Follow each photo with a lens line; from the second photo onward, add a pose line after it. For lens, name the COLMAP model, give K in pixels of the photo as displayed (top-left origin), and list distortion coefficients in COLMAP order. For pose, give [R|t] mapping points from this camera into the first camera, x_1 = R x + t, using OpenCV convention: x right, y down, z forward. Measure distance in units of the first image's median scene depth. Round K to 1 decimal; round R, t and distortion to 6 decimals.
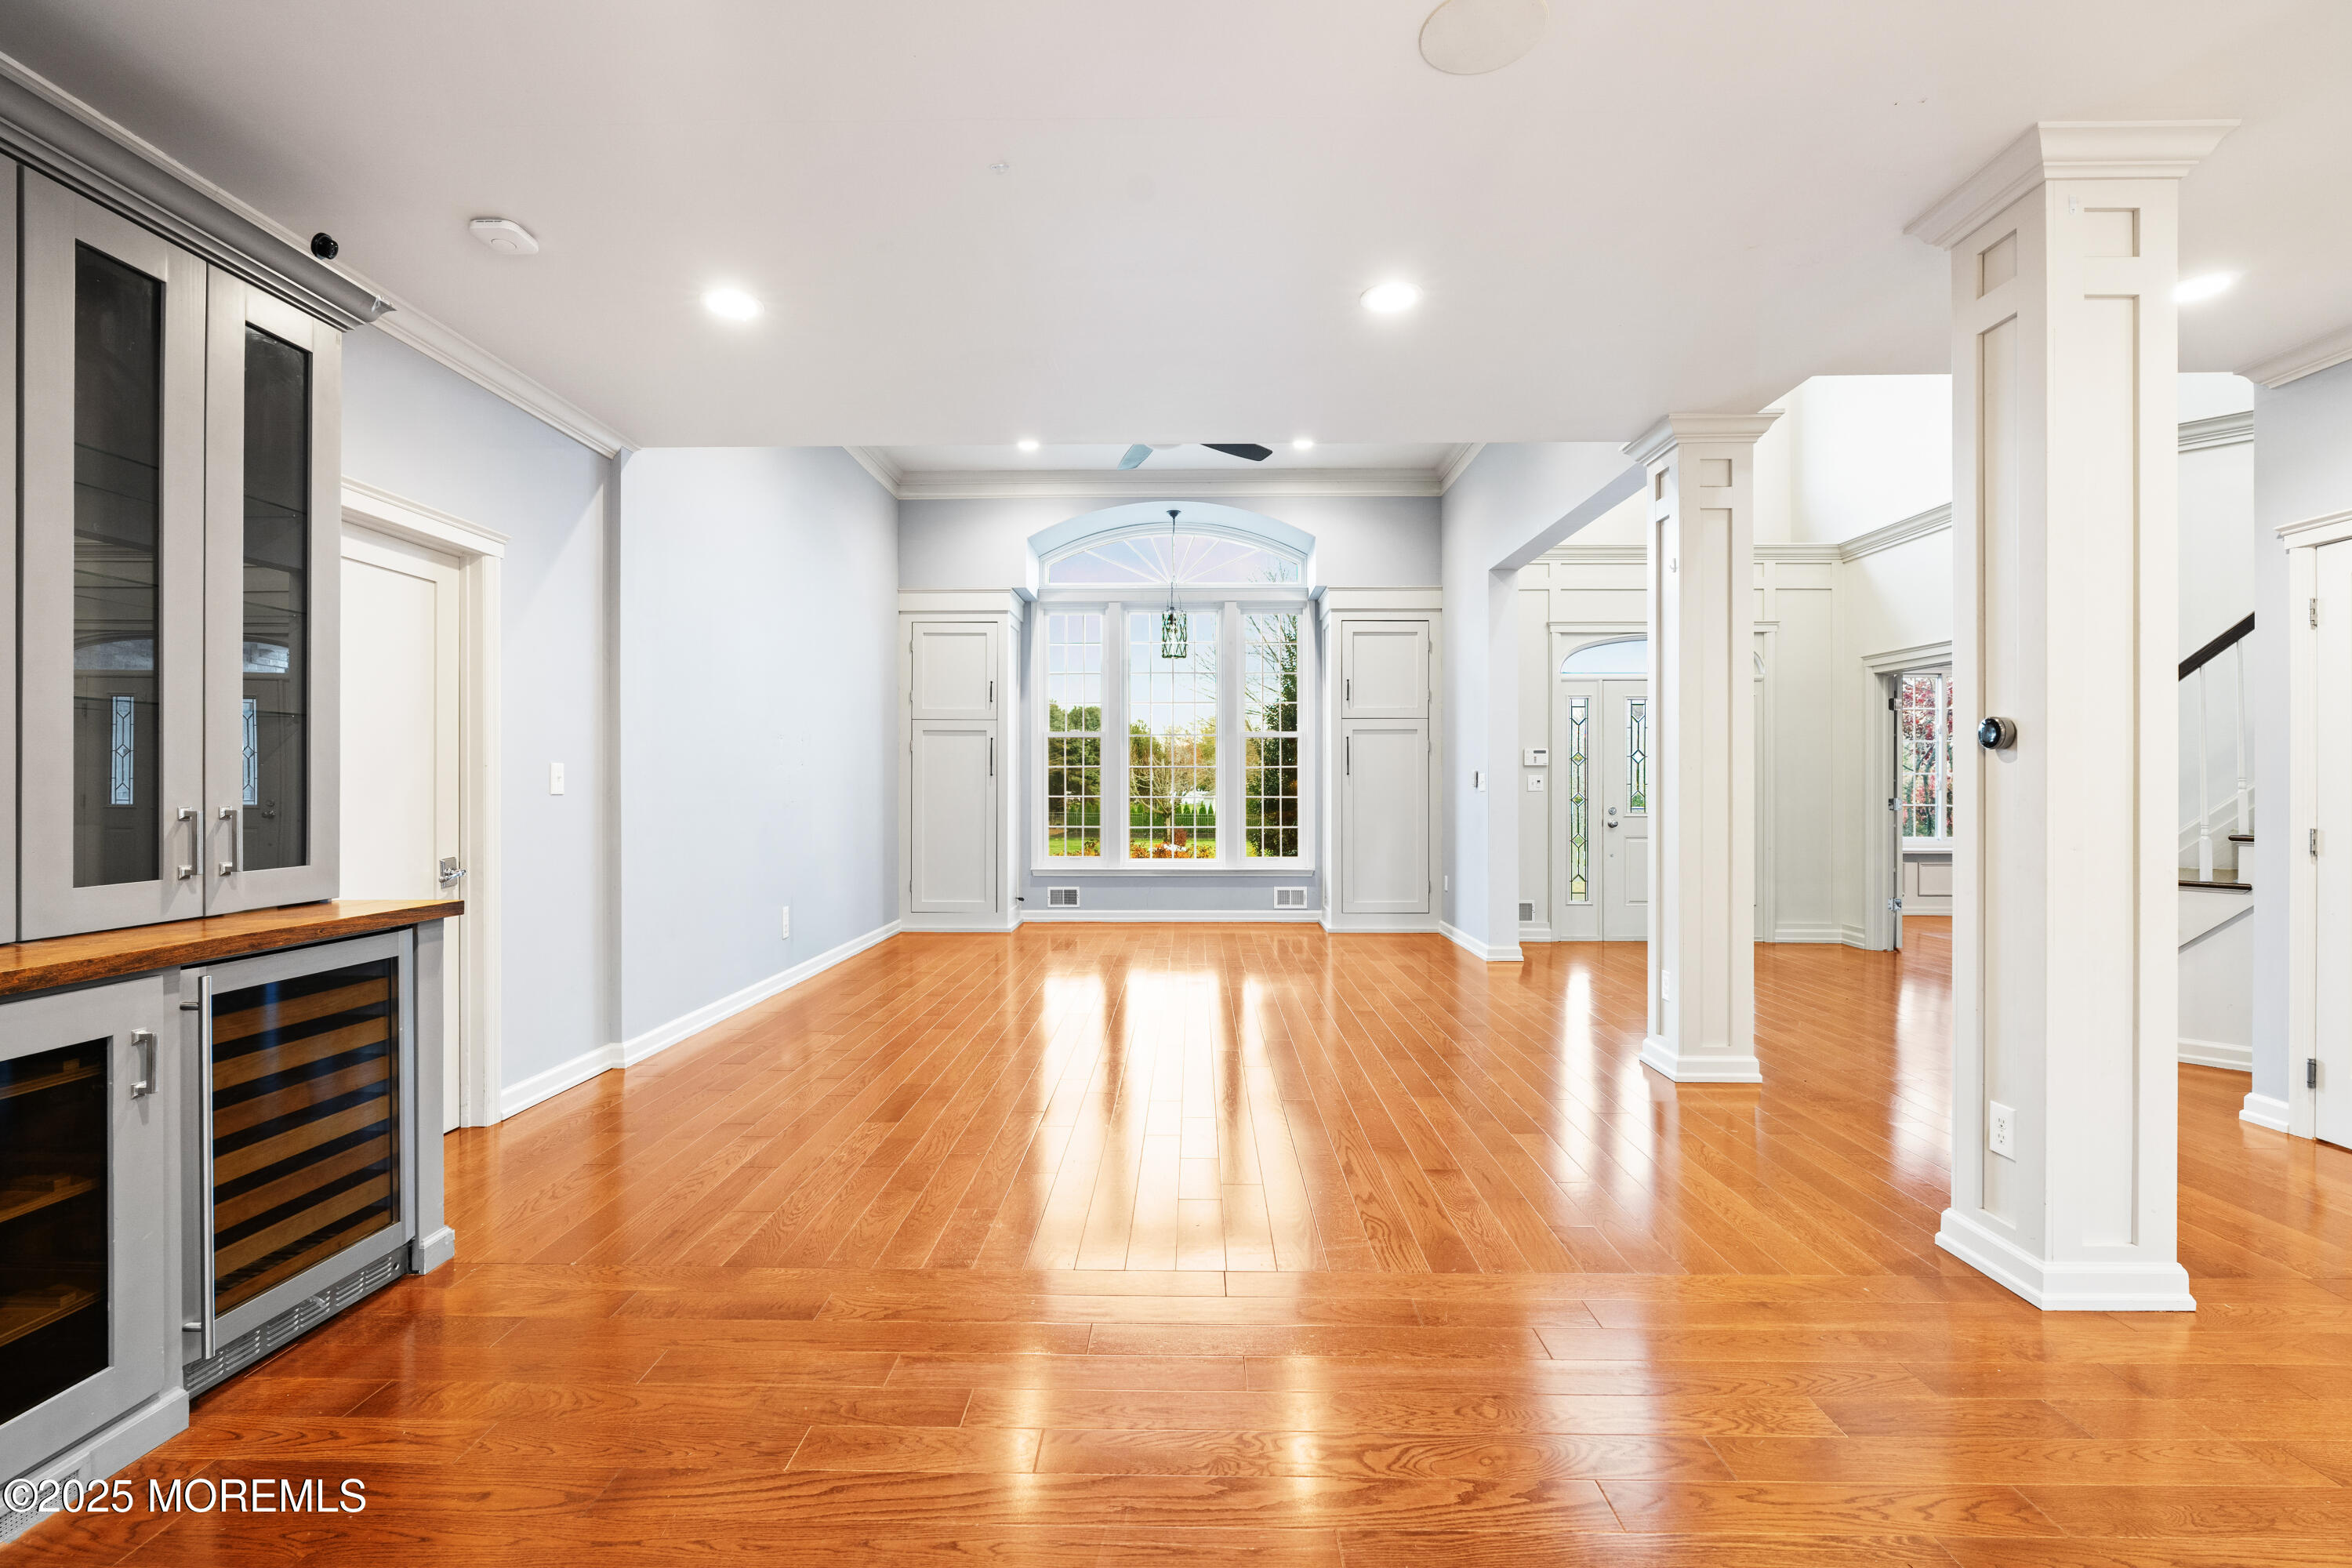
lens RADIAL K [[1037.2, 0, 1175.1], [0, 1037.2, 785.7], [0, 0, 1]] dist [-0.000944, -0.000906]
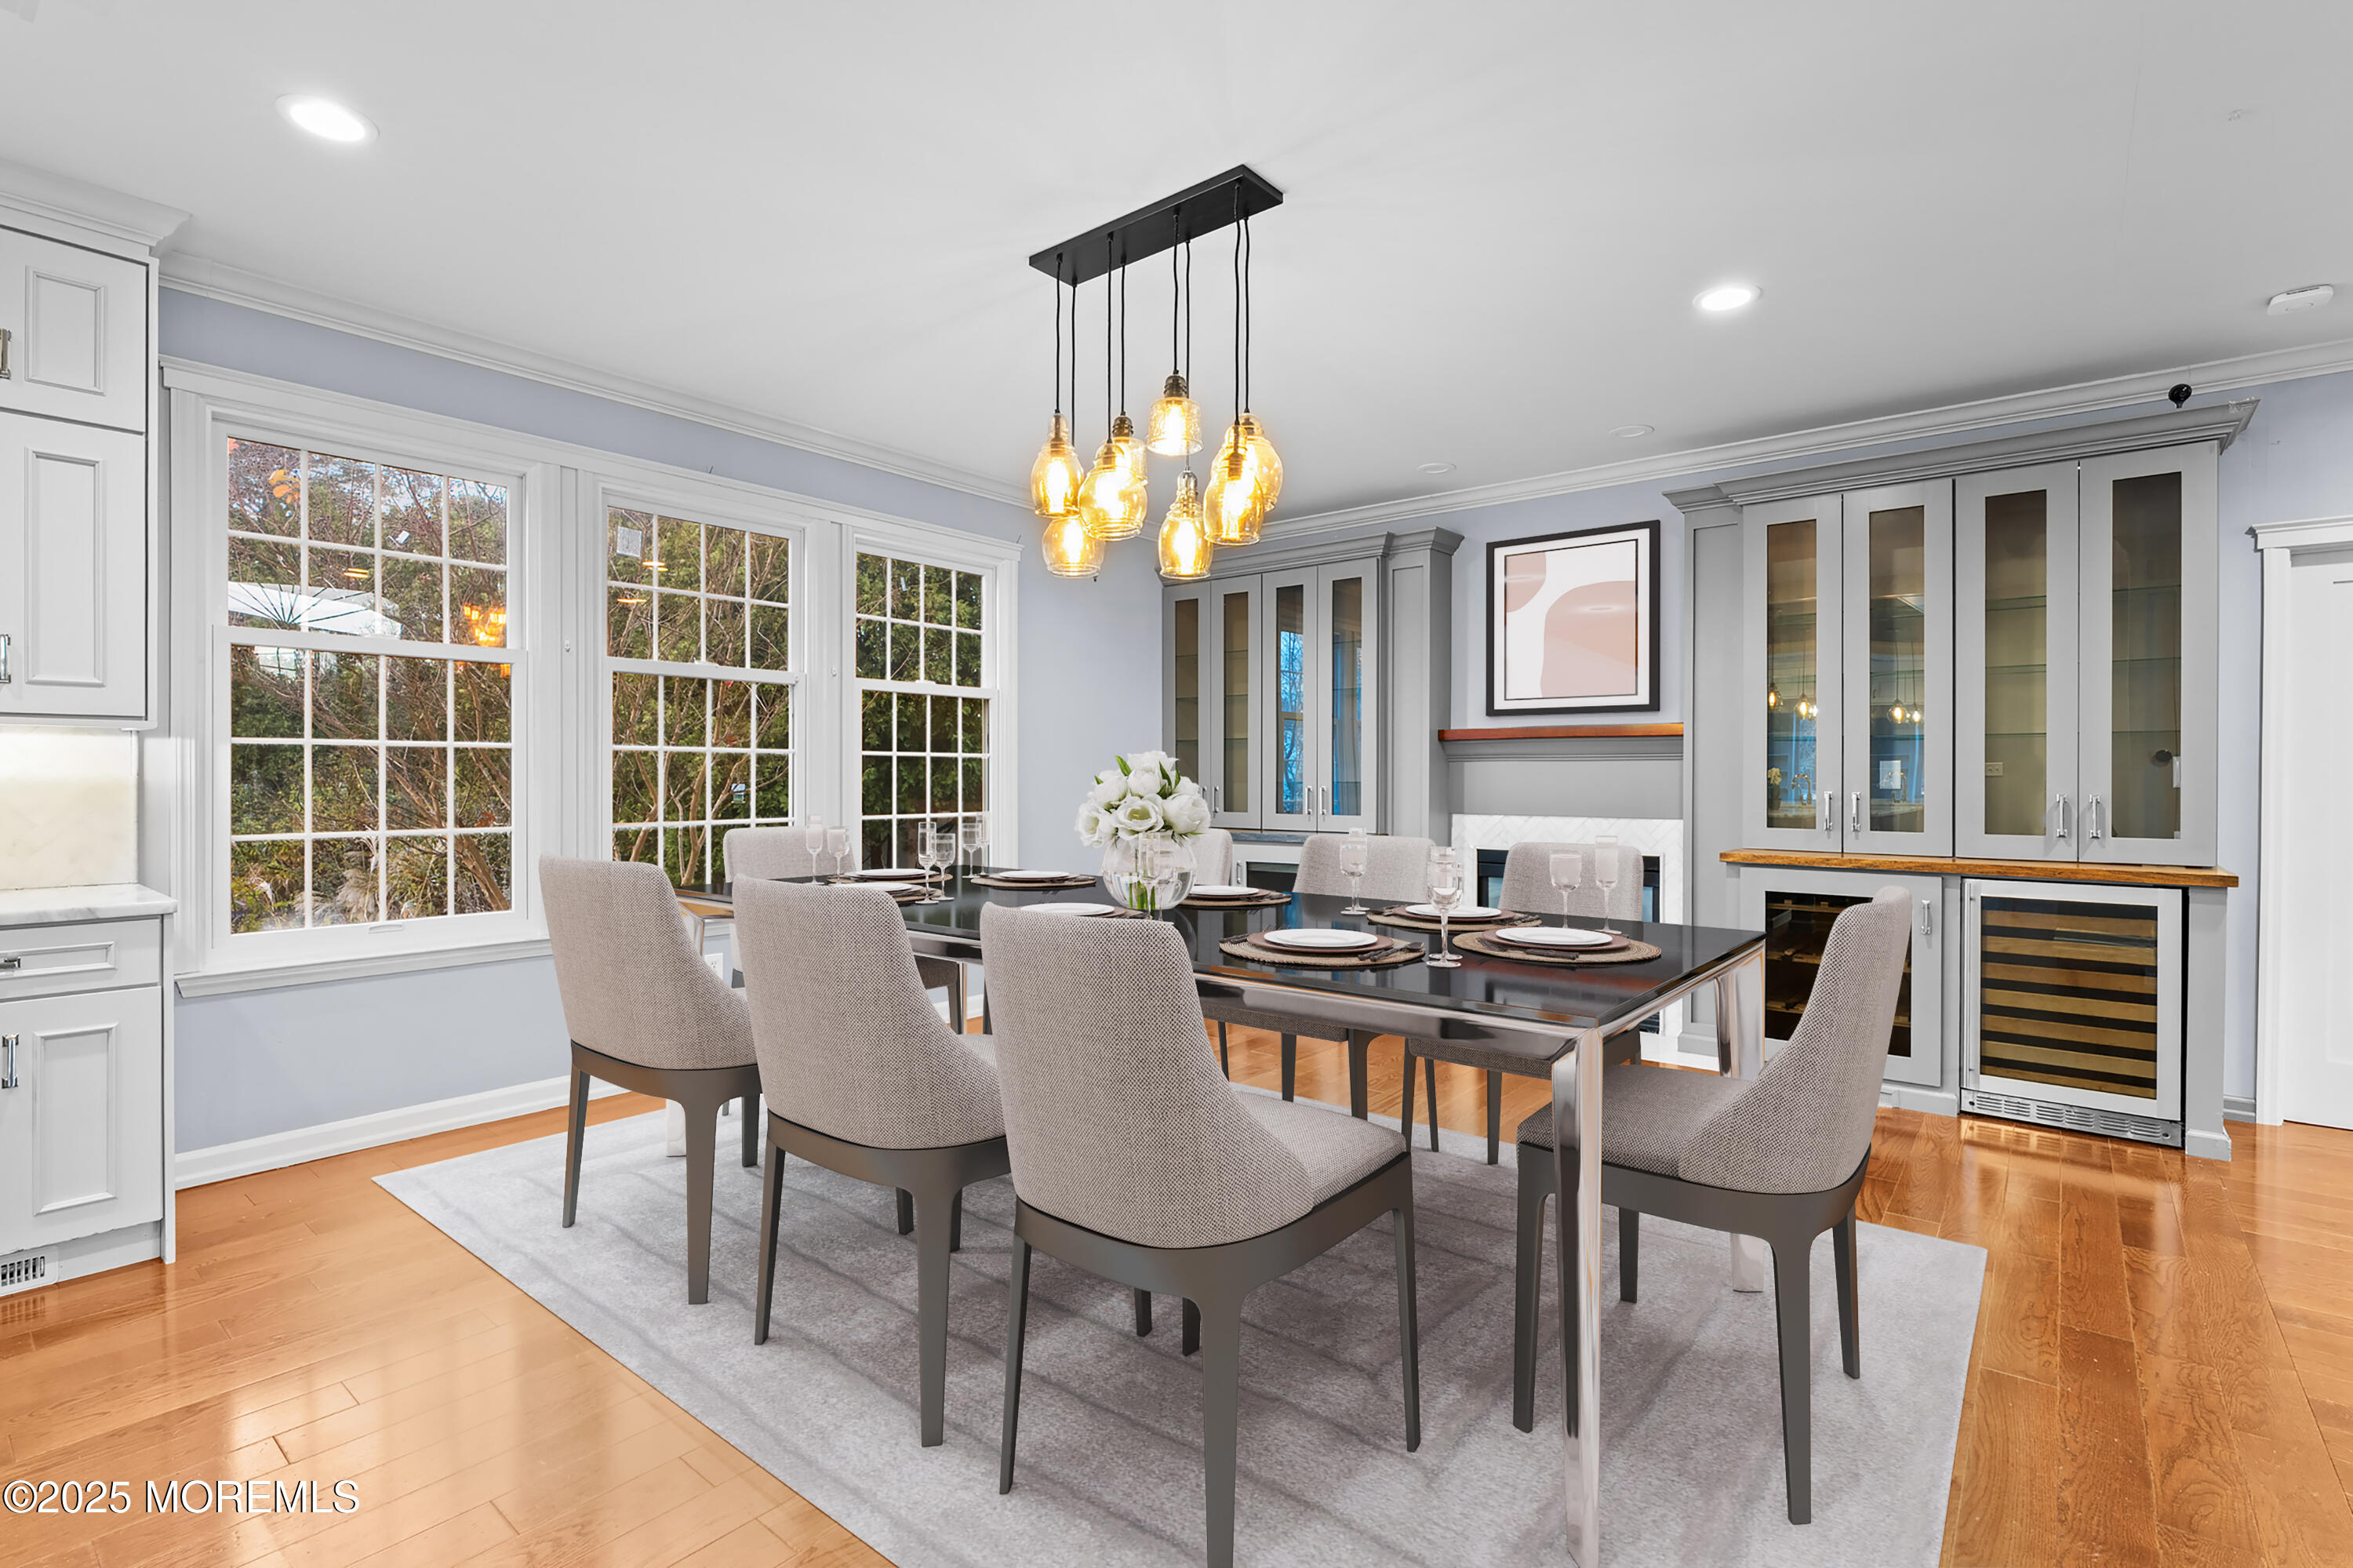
lens RADIAL K [[1094.2, 0, 1171.6], [0, 1094.2, 782.4], [0, 0, 1]] dist [-0.000514, 0.000326]
pose [[-0.616684, 0.002498, -0.787207, 1.157693], [-0.004473, 0.999968, 0.006677, -0.003563], [0.787198, 0.007639, -0.616653, 0.834730]]
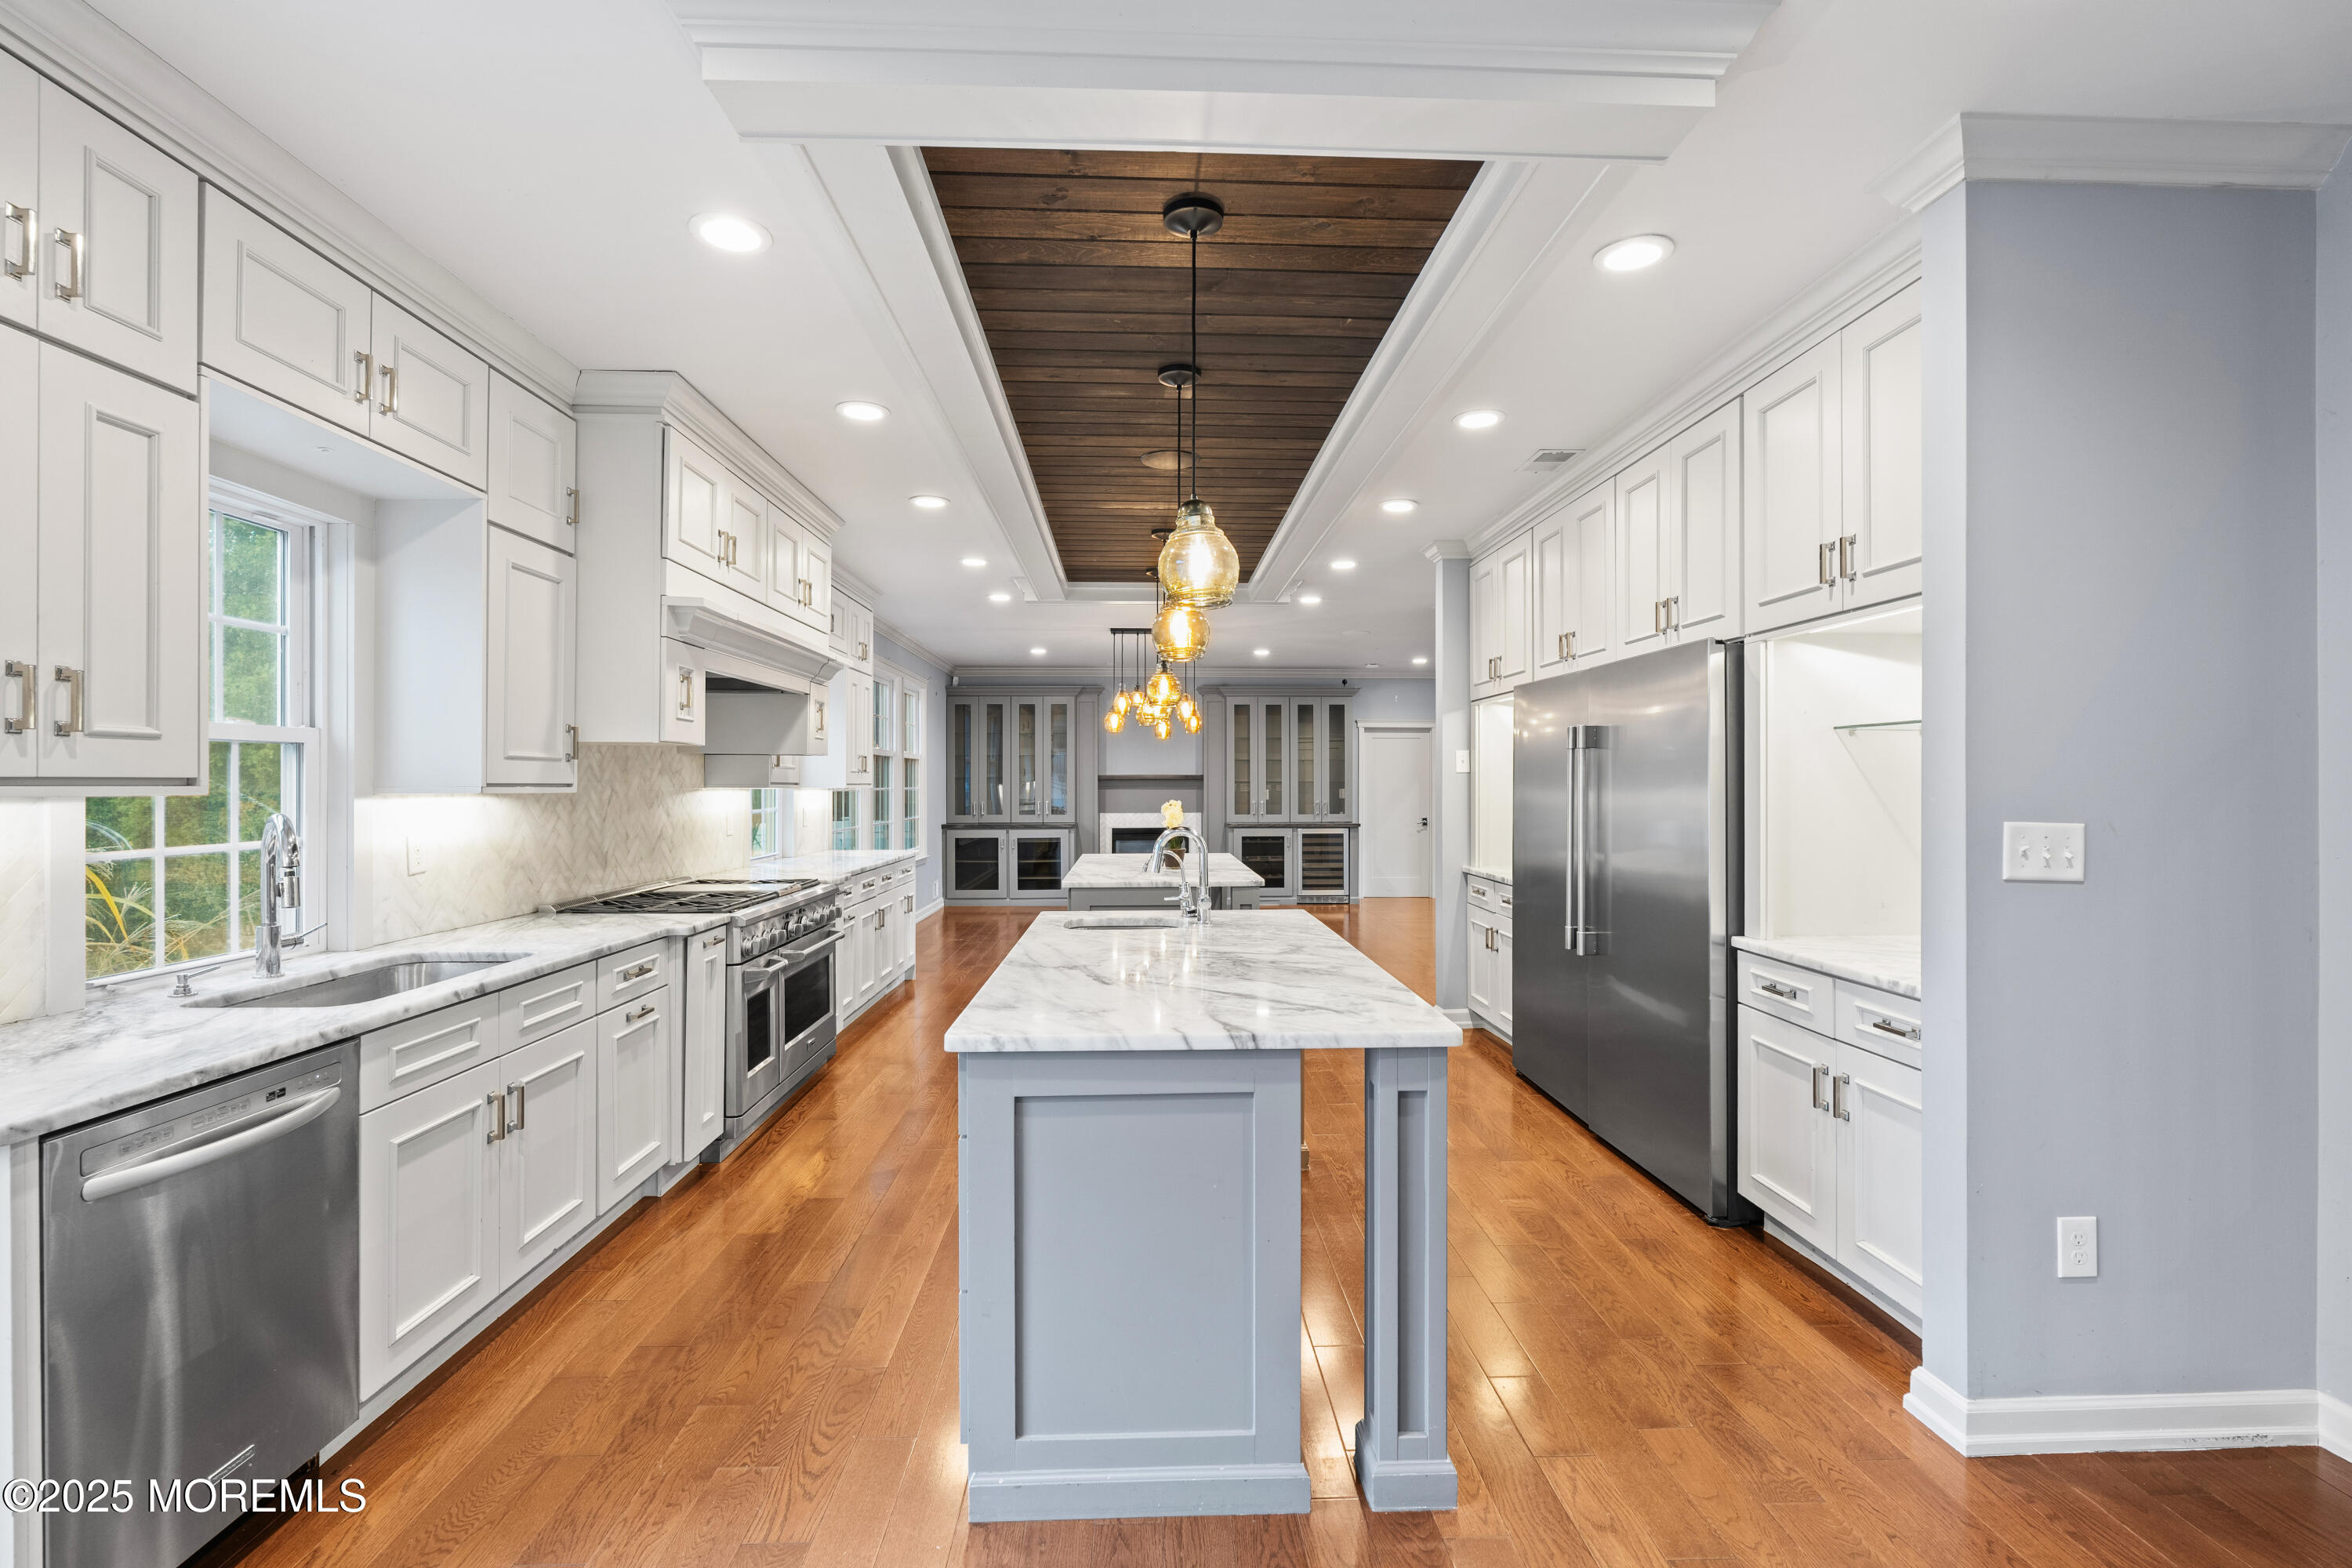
lens RADIAL K [[1037.2, 0, 1178.4], [0, 1037.2, 782.1], [0, 0, 1]] dist [-0.000944, -0.000906]
pose [[0.049858, -0.000835, -0.998756, 3.788613], [-0.000223, 1.000000, -0.000847, -0.063460], [0.998756, 0.000265, 0.049858, 0.014948]]
